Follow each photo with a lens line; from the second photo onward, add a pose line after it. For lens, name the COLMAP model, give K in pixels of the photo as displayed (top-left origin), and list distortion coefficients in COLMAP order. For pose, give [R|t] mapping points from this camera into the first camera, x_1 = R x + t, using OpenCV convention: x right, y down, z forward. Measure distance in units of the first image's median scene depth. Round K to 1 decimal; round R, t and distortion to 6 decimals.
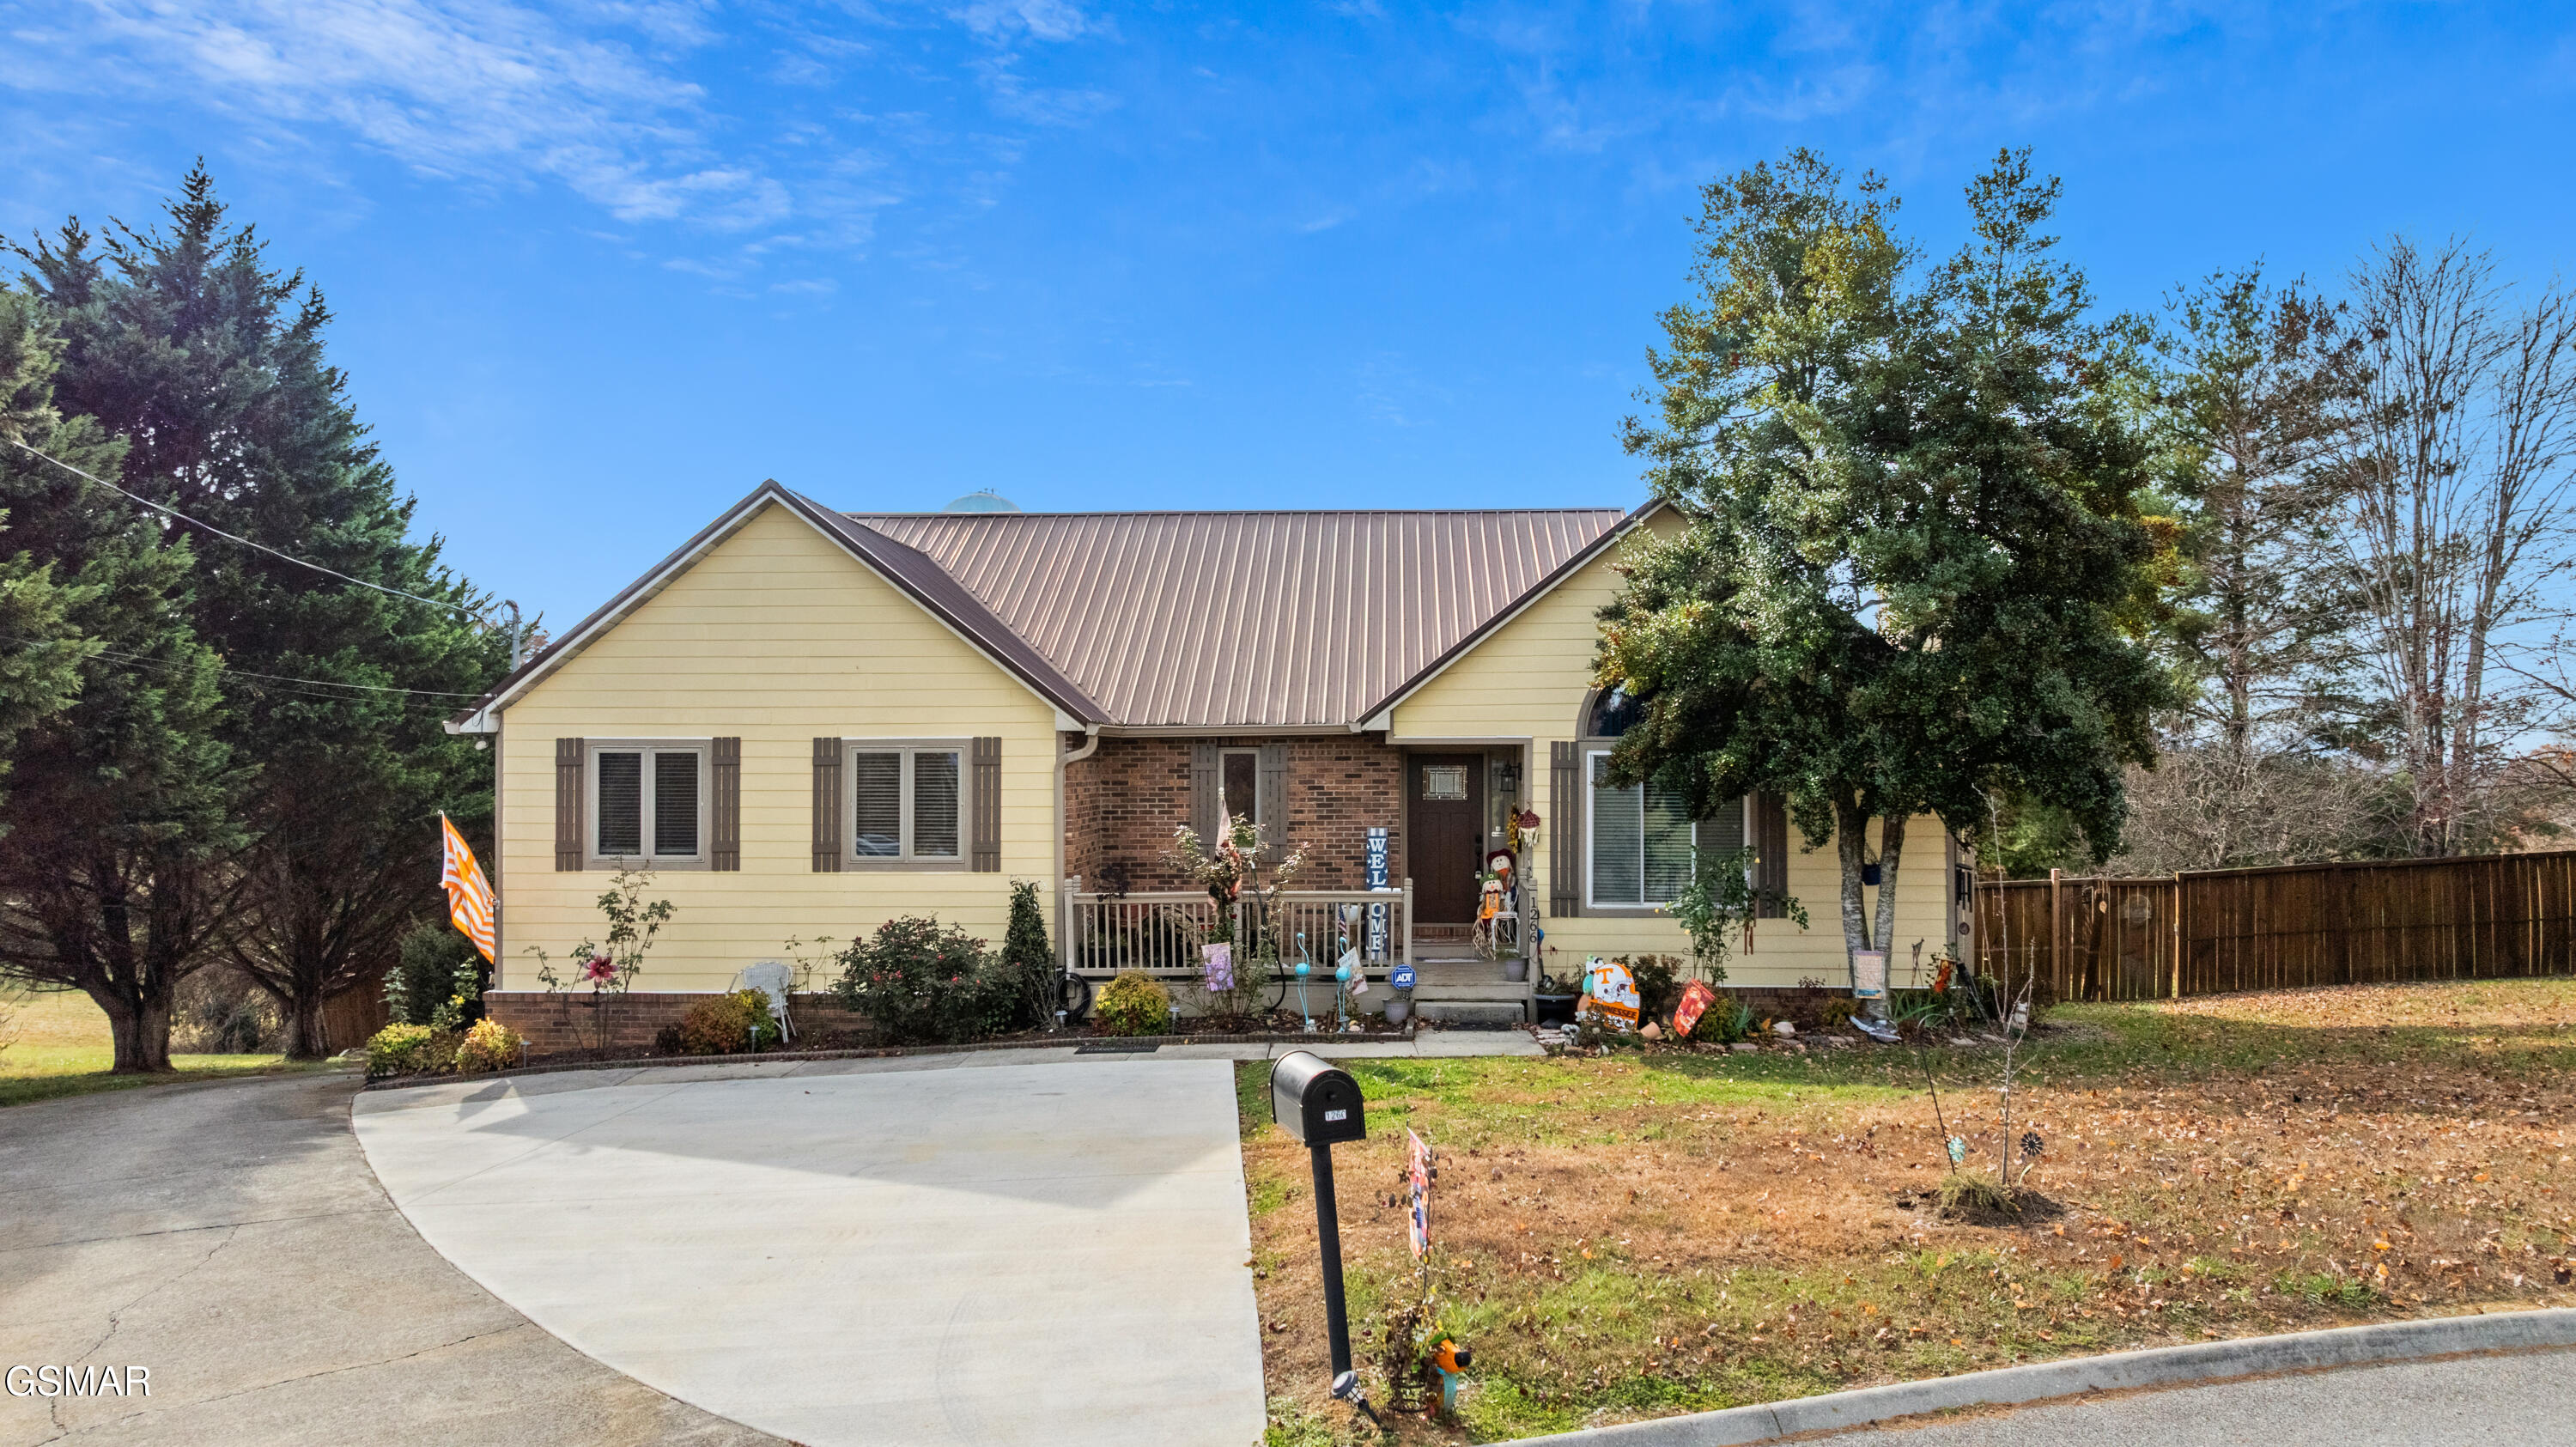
lens RADIAL K [[1805.6, 0, 1288.0], [0, 1805.6, 723.5], [0, 0, 1]] dist [-0.026966, 0.005460]
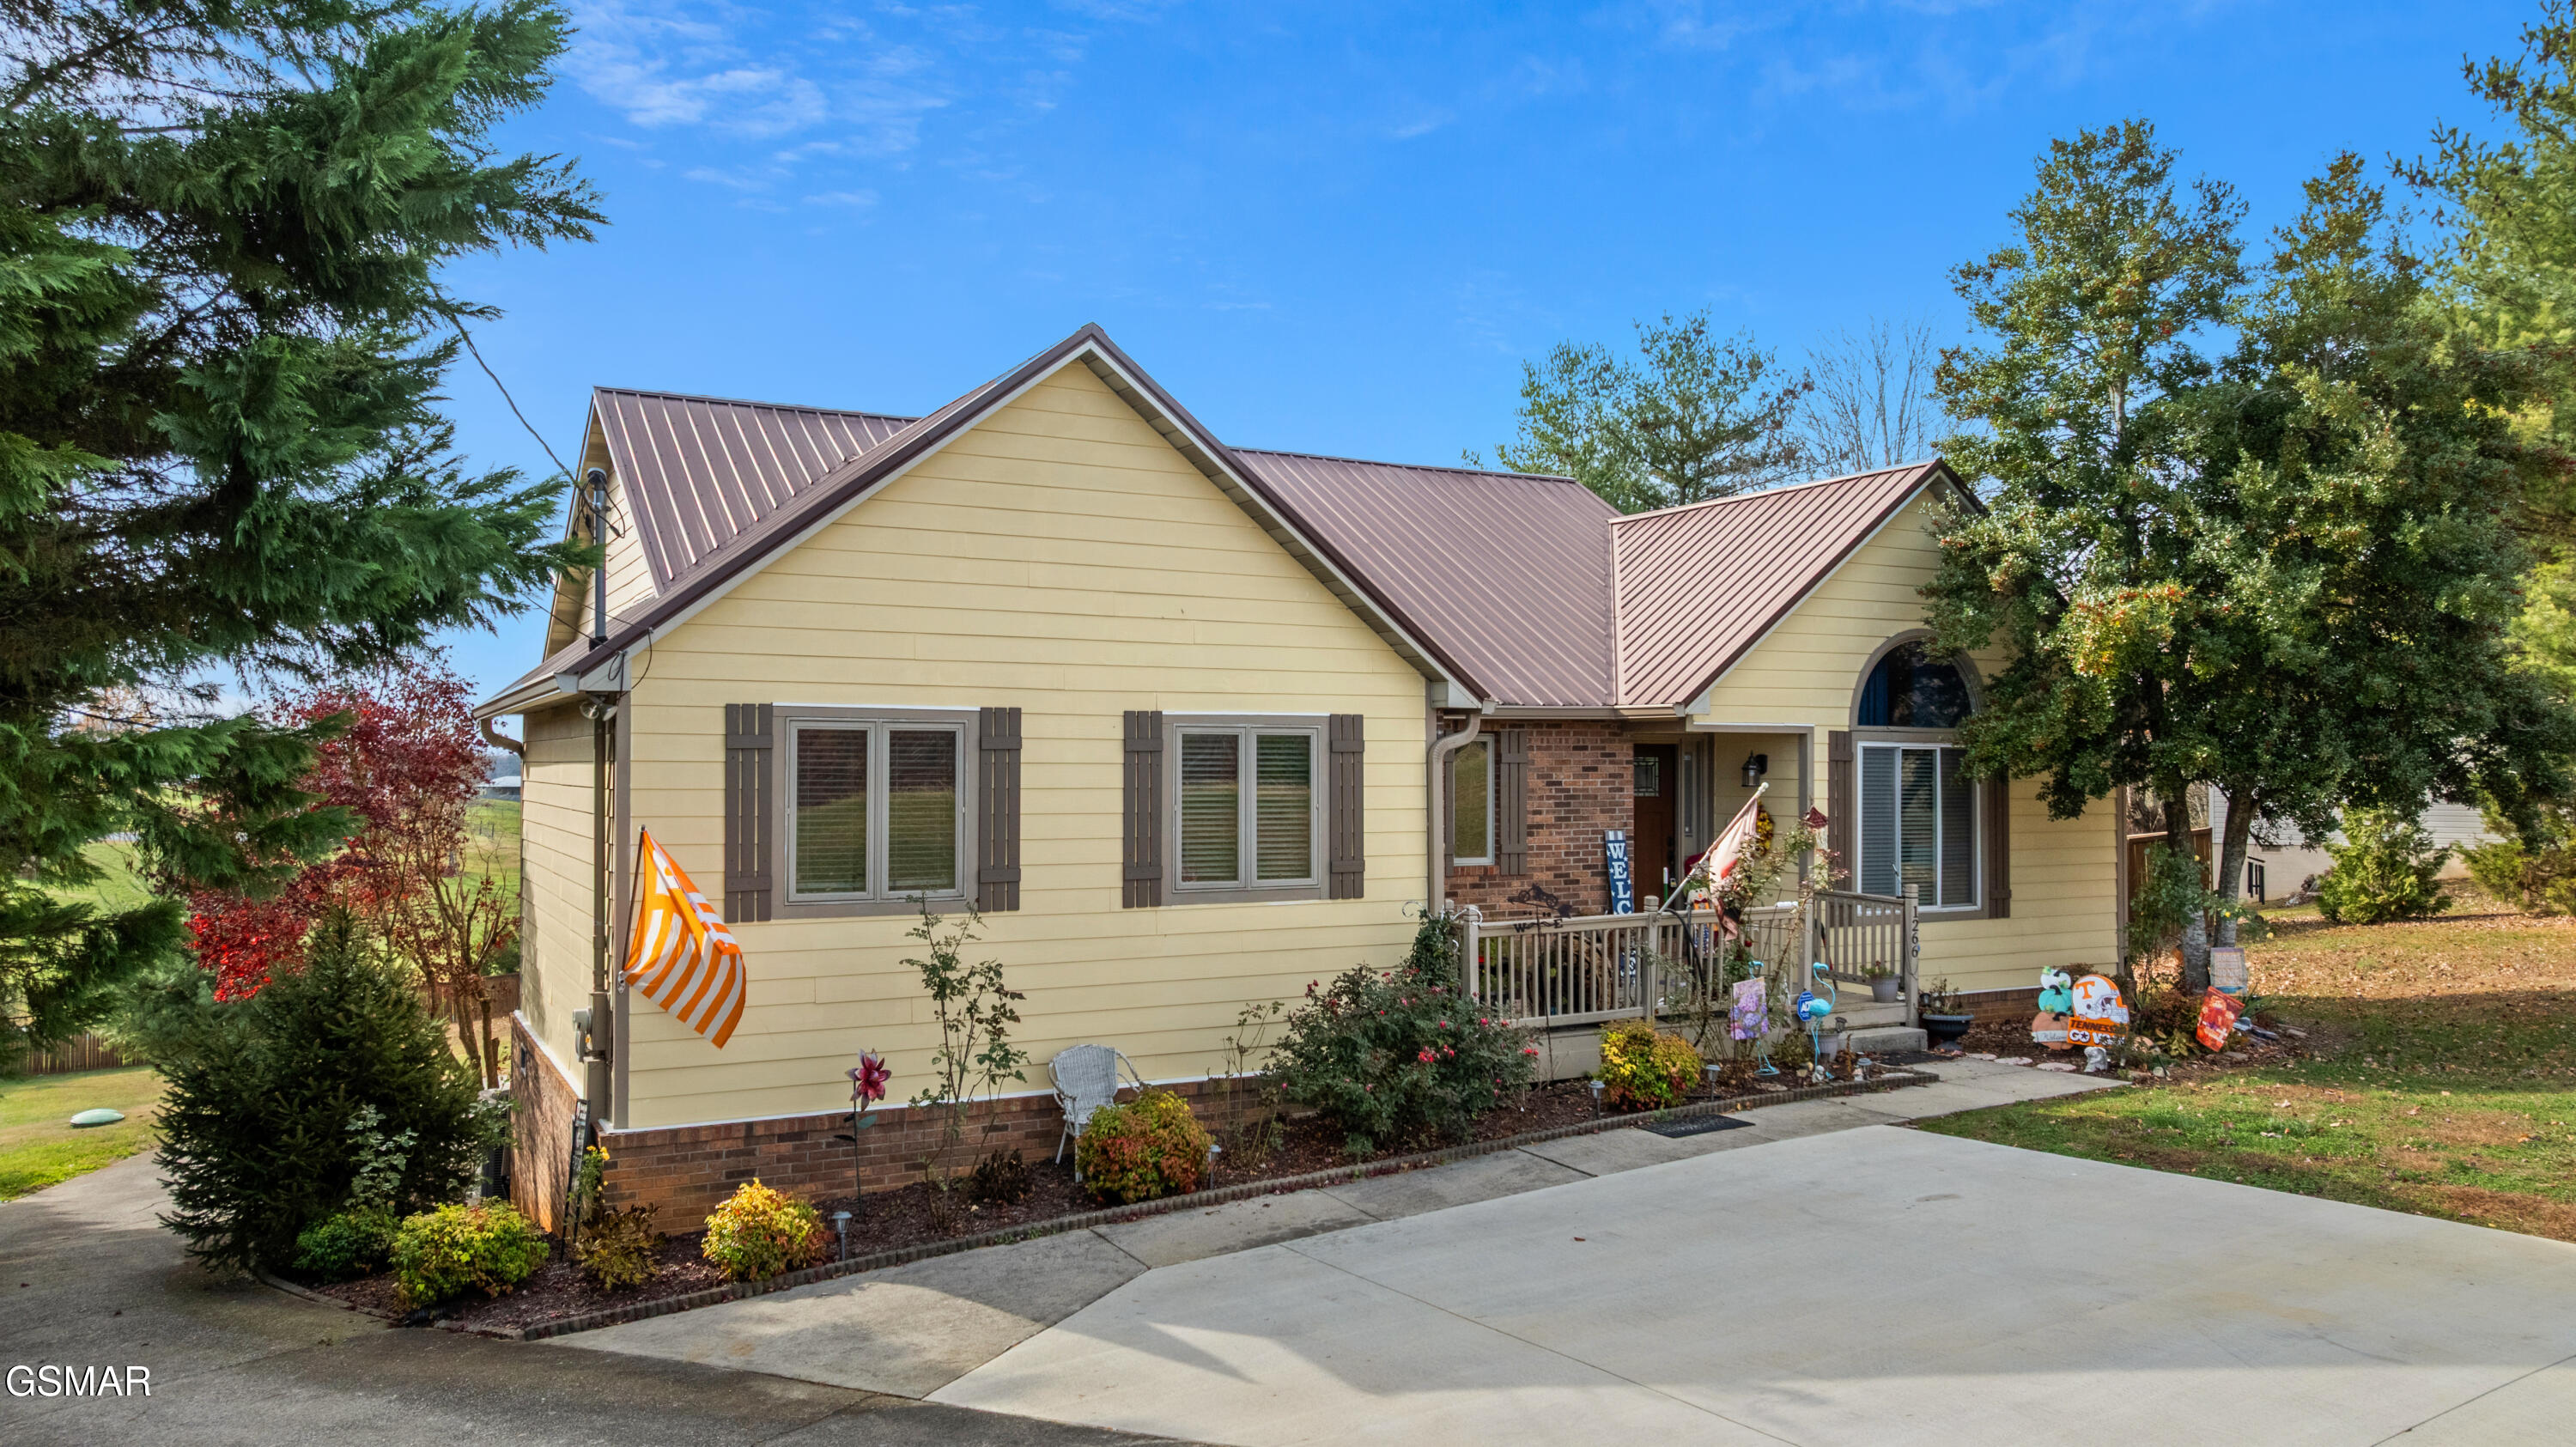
lens RADIAL K [[1805.6, 0, 1288.0], [0, 1805.6, 723.5], [0, 0, 1]] dist [-0.026966, 0.005460]
pose [[0.860708, 0.014940, 0.508880, -0.556967], [-0.015423, 0.999876, -0.003269, 0.013960], [-0.508865, -0.005035, 0.860831, 0.382075]]
